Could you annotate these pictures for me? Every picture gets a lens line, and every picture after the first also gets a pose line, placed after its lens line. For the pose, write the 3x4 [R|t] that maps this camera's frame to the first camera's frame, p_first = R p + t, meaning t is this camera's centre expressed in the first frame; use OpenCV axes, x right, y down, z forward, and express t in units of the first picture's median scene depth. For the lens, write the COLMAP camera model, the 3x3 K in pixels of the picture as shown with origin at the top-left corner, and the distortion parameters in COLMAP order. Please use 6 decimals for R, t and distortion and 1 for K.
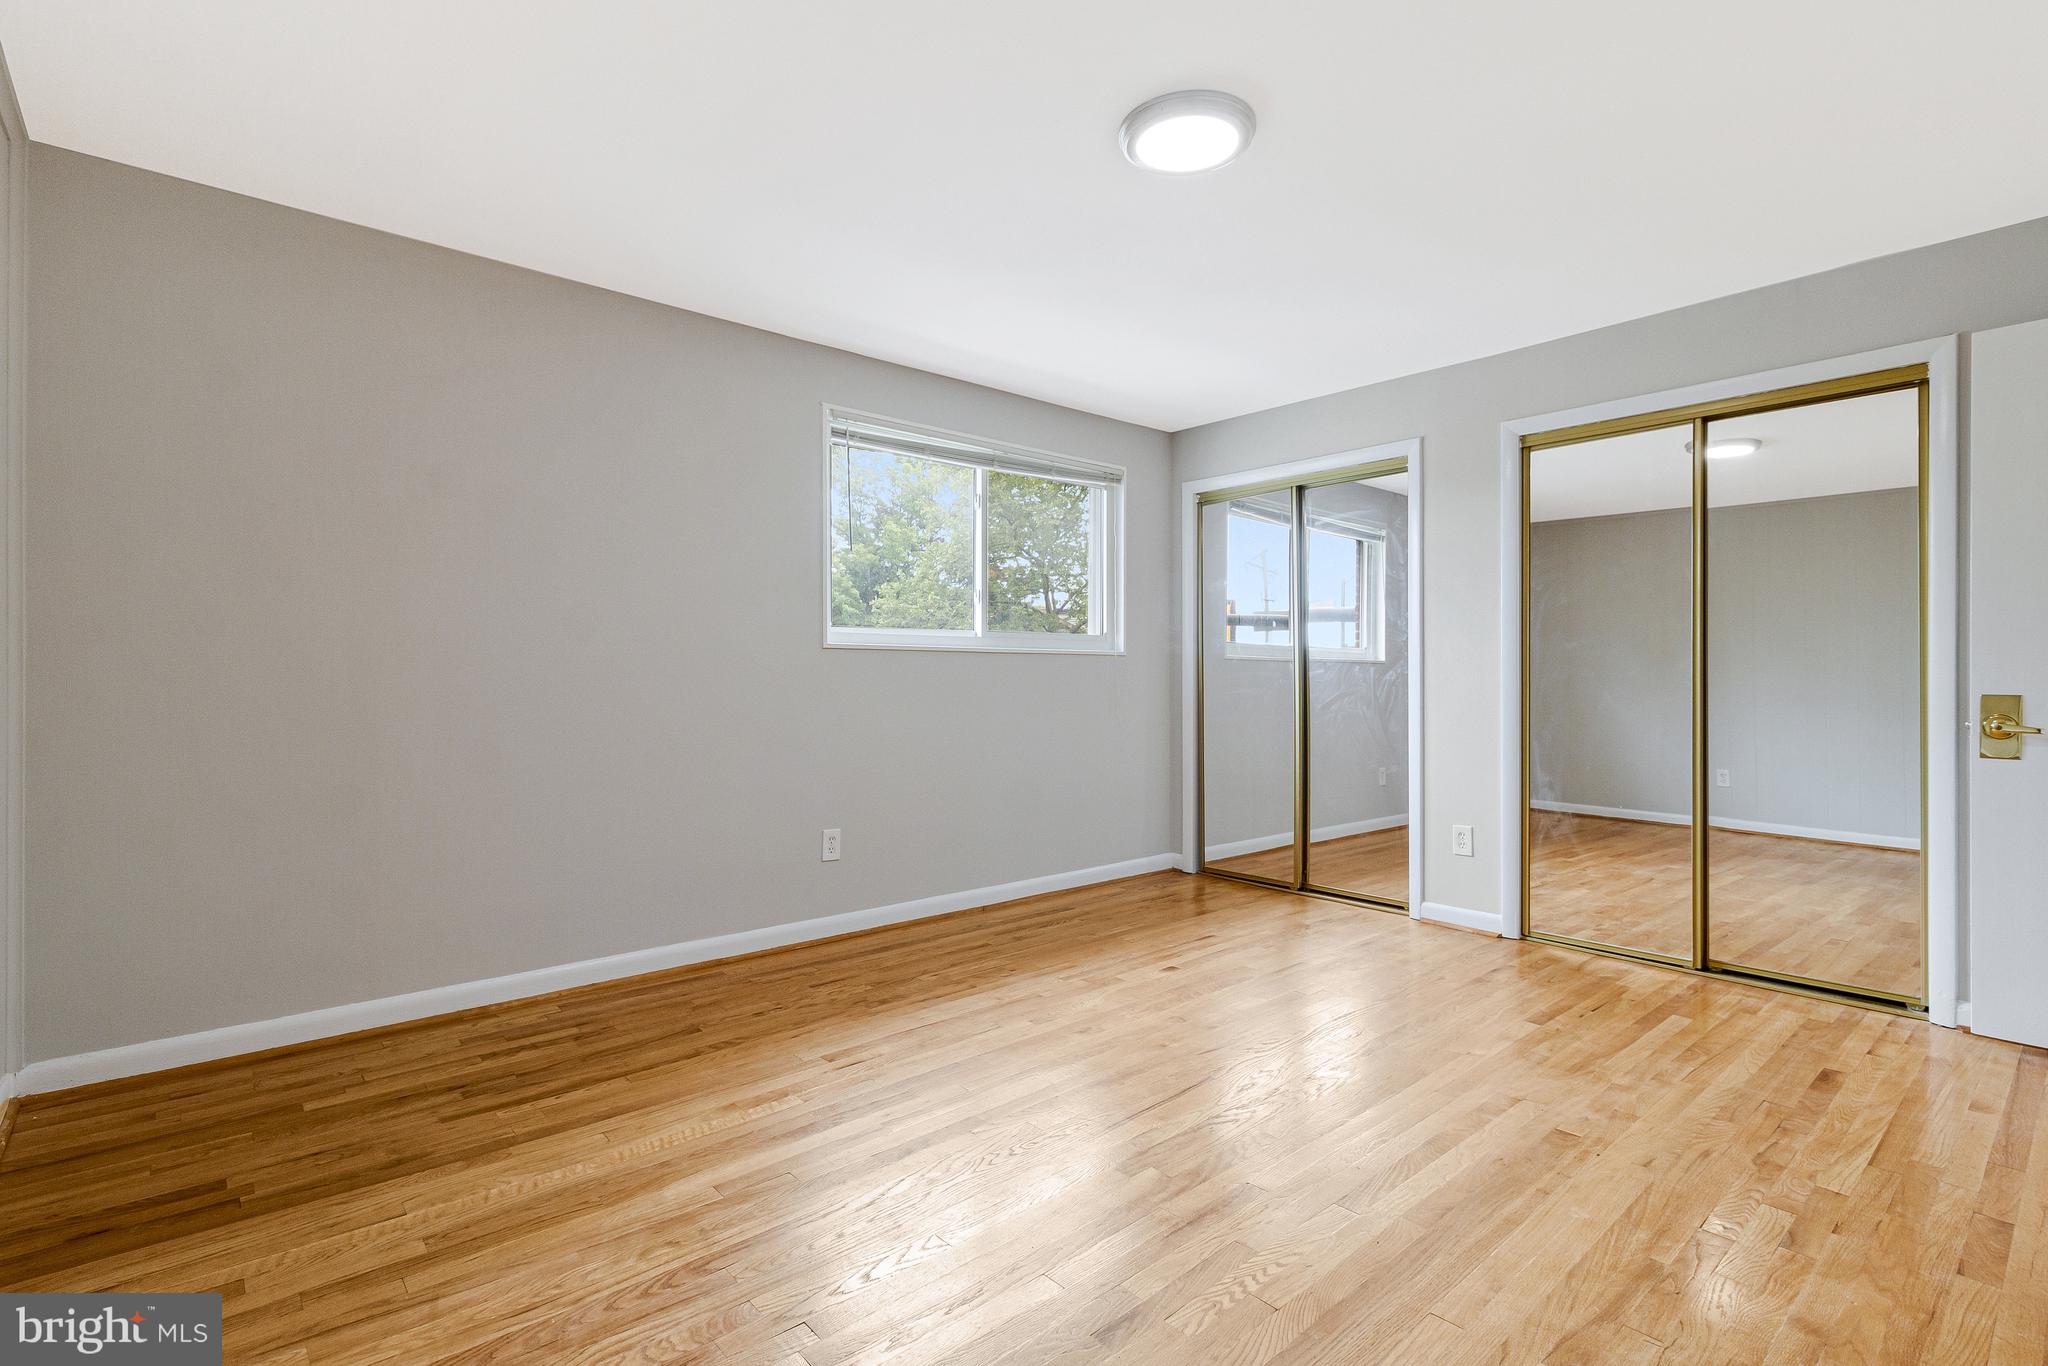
lens RADIAL K [[966.9, 0, 1034.4], [0, 966.9, 676.4], [0, 0, 1]] dist [0.000570, 0.000369]
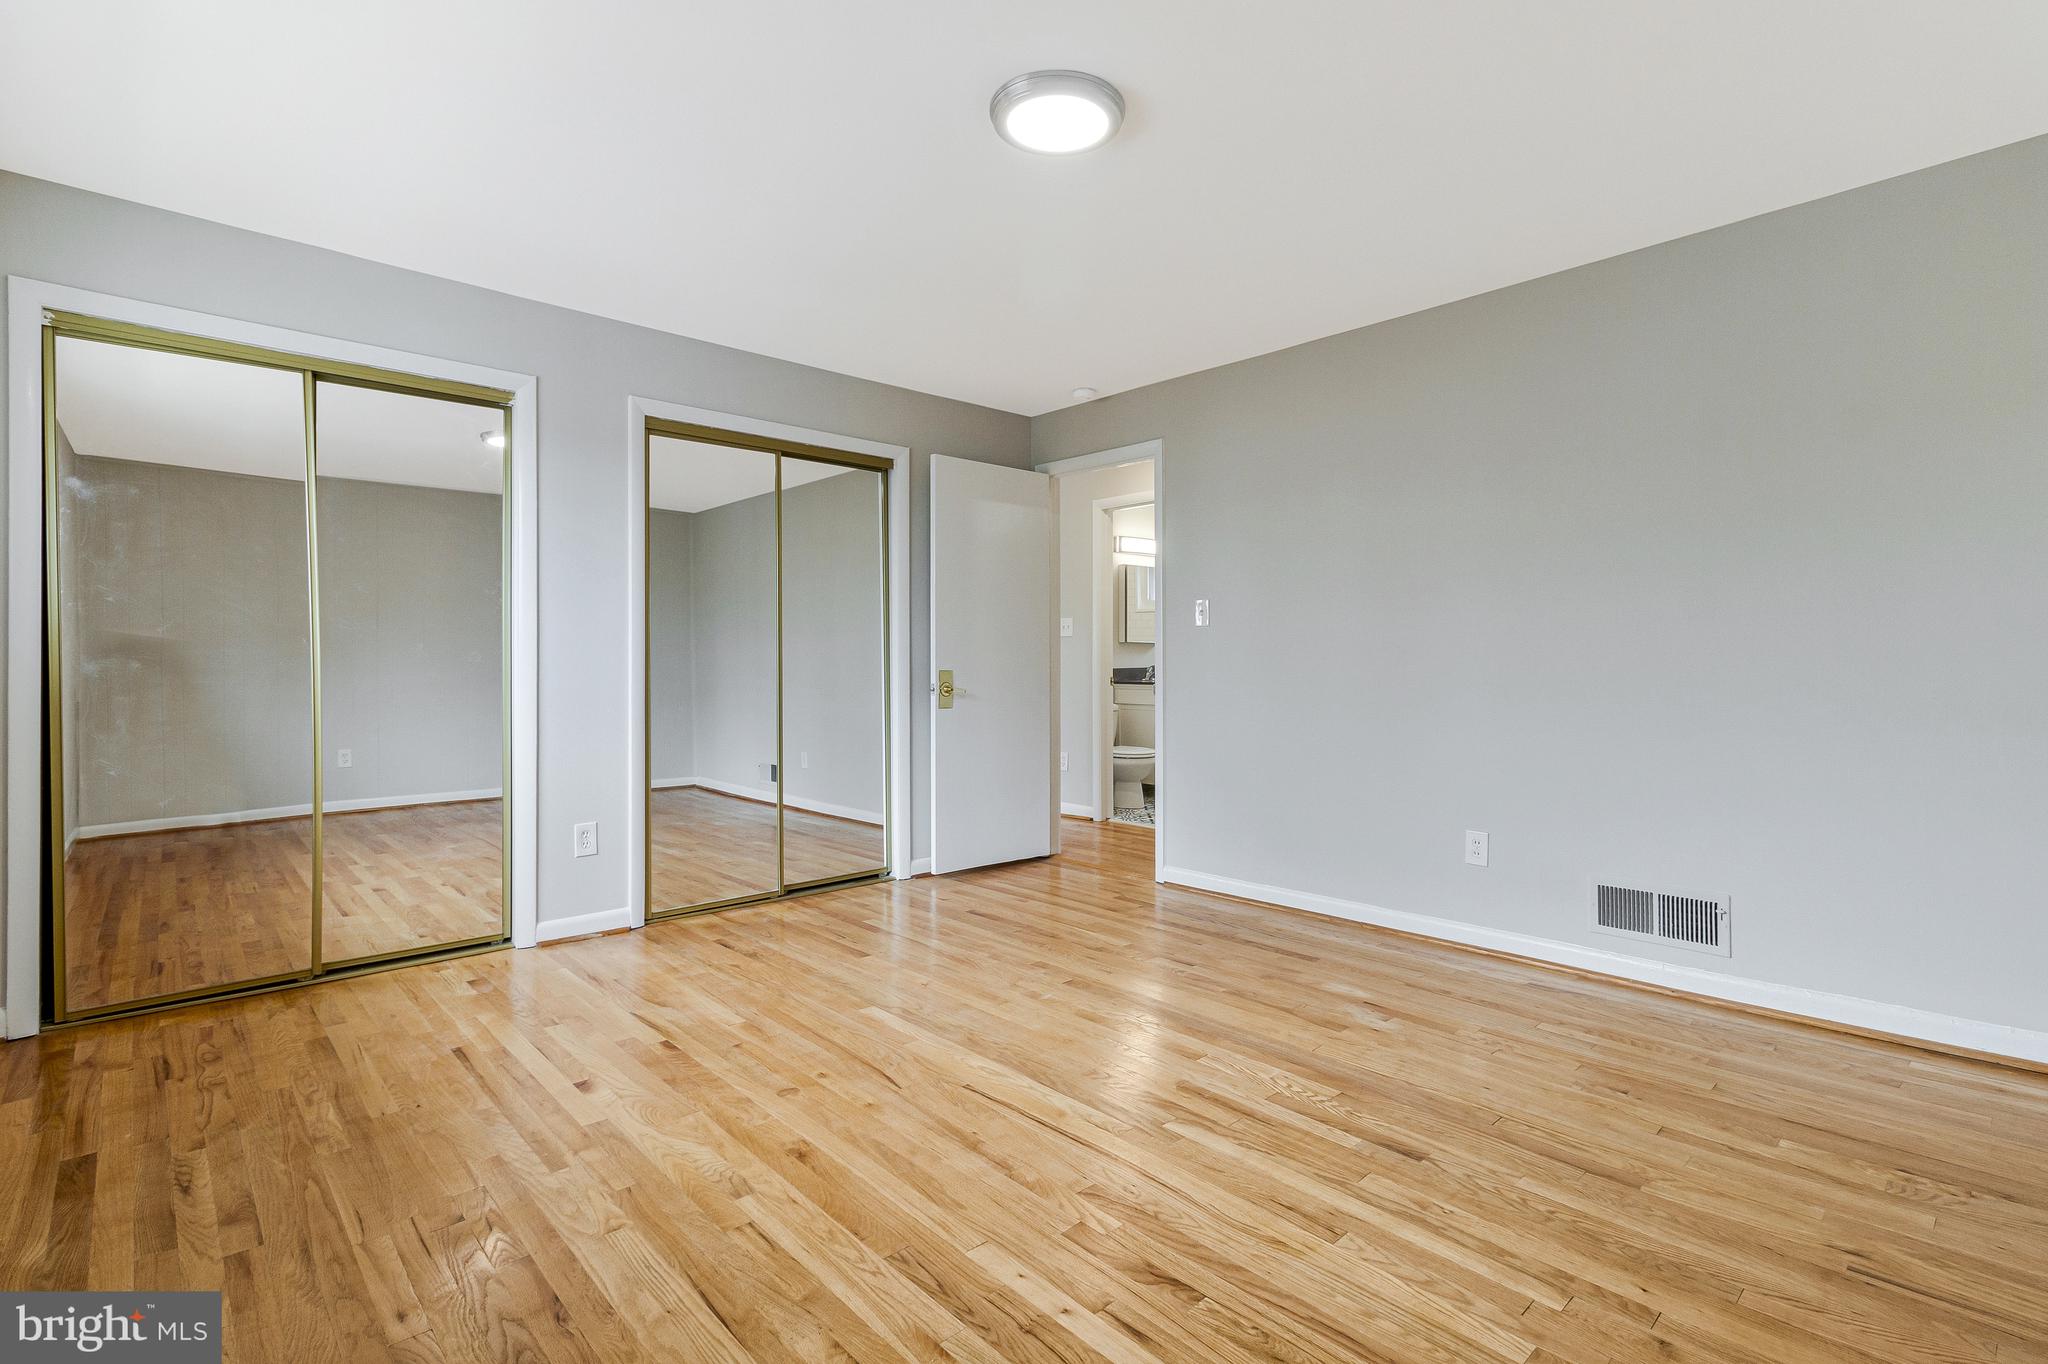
lens RADIAL K [[953.4, 0, 1052.4], [0, 953.4, 663.3], [0, 0, 1]] dist [0.003926, 0.000437]
pose [[-0.039014, -0.001674, 0.999237, -0.544625], [-0.003329, 0.999993, 0.001545, 0.001200], [-0.999233, -0.003266, -0.039020, 0.692902]]
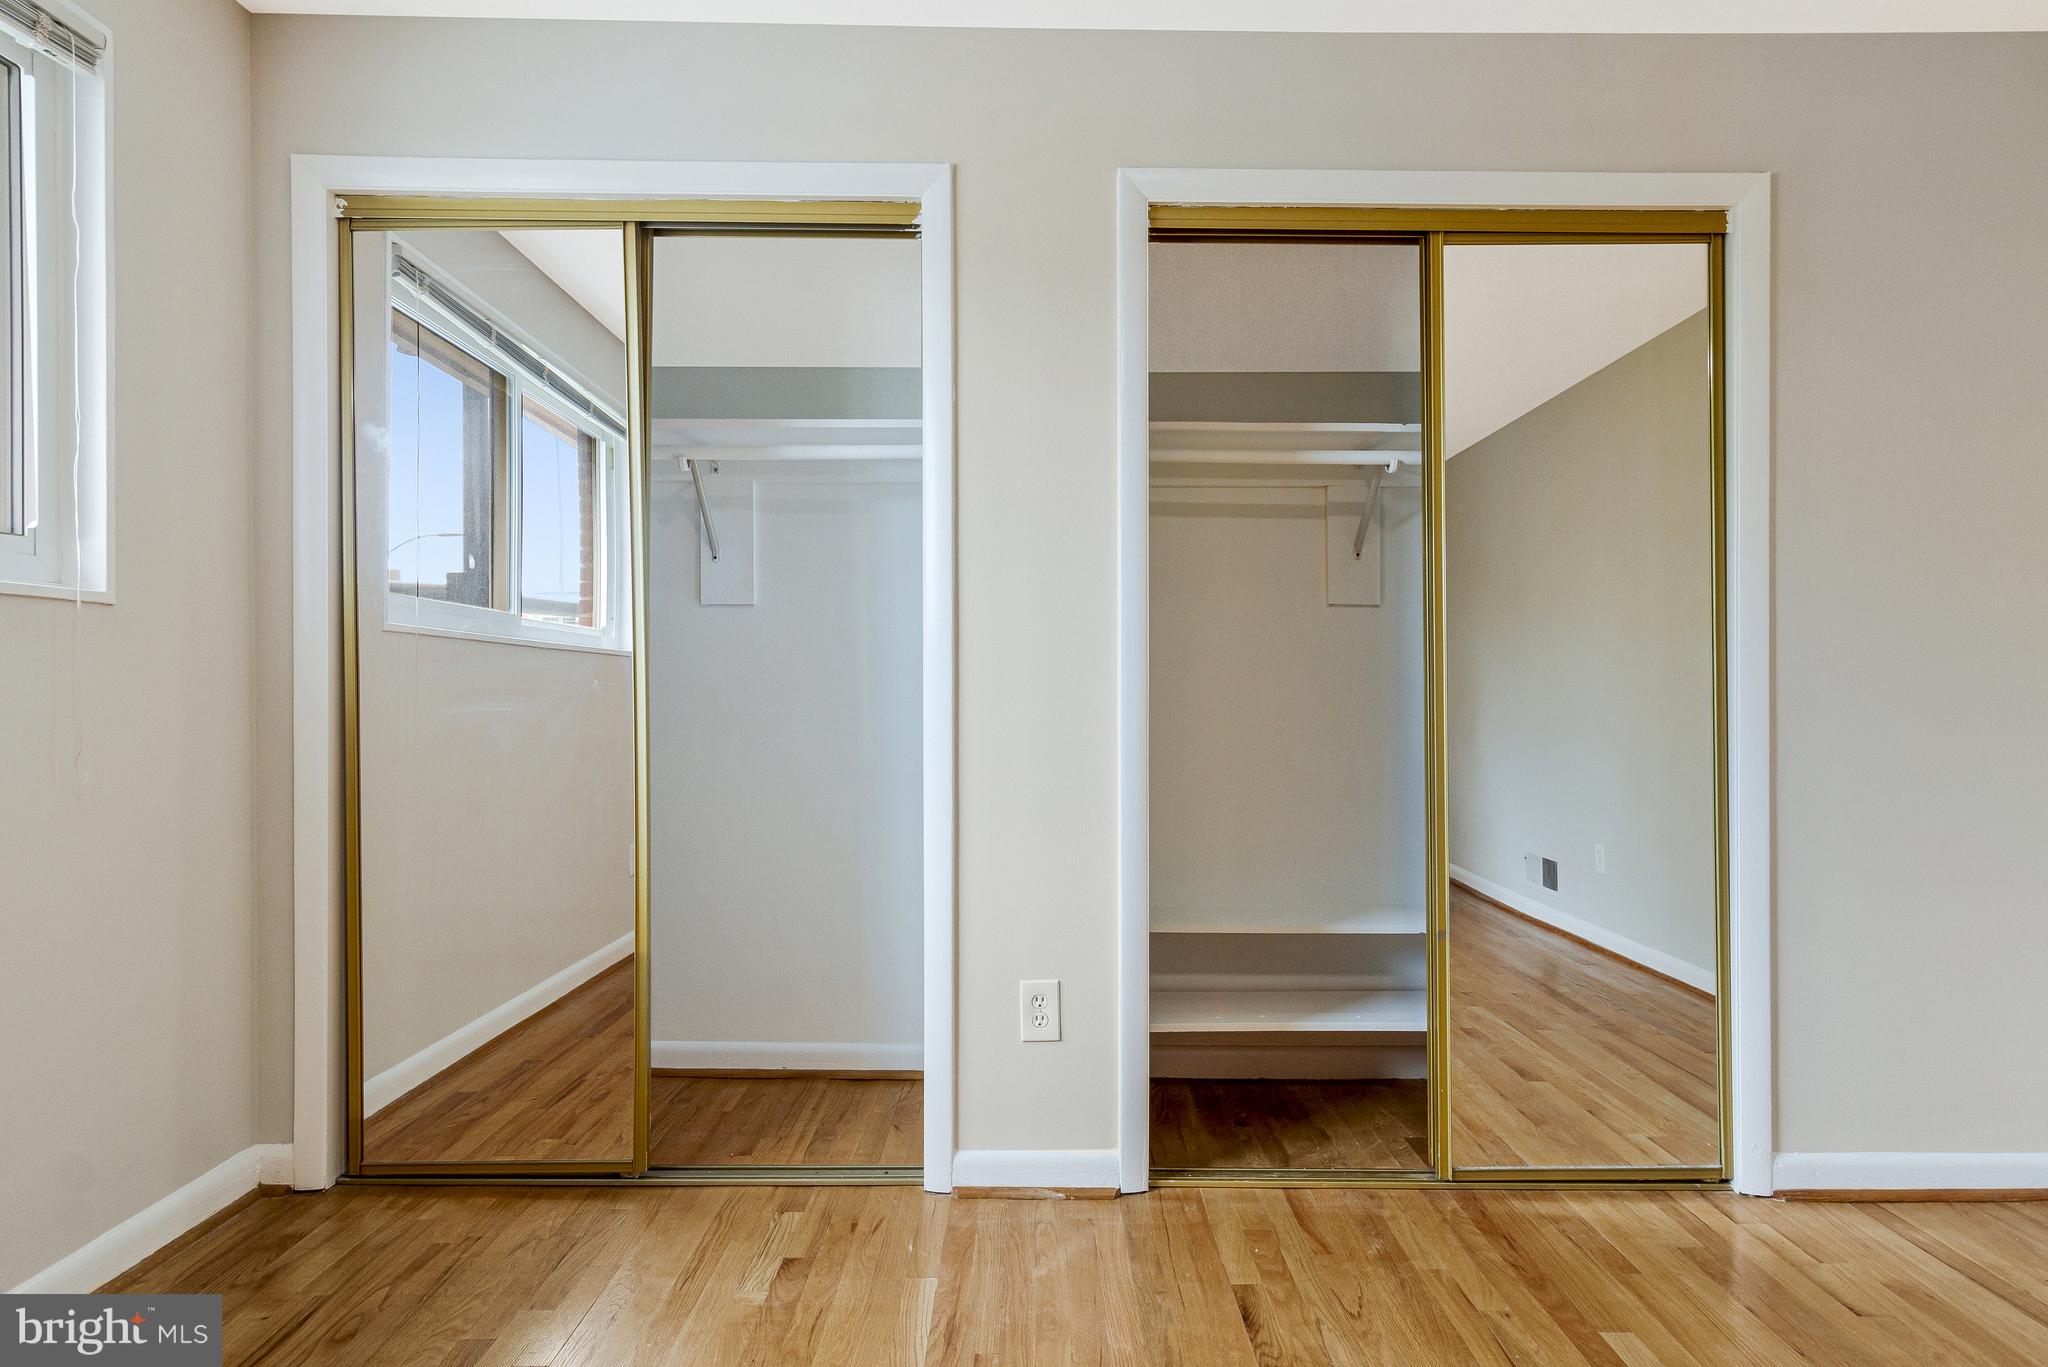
lens RADIAL K [[1127.0, 0, 1046.7], [0, 1127.0, 705.1], [0, 0, 1]] dist [0.003448, 0.001053]
pose [[0.658963, -0.001030, 0.752175, 0.020219], [-0.001100, 0.999997, 0.002333, 0.016482], [-0.752175, -0.002365, 0.658959, 0.722232]]
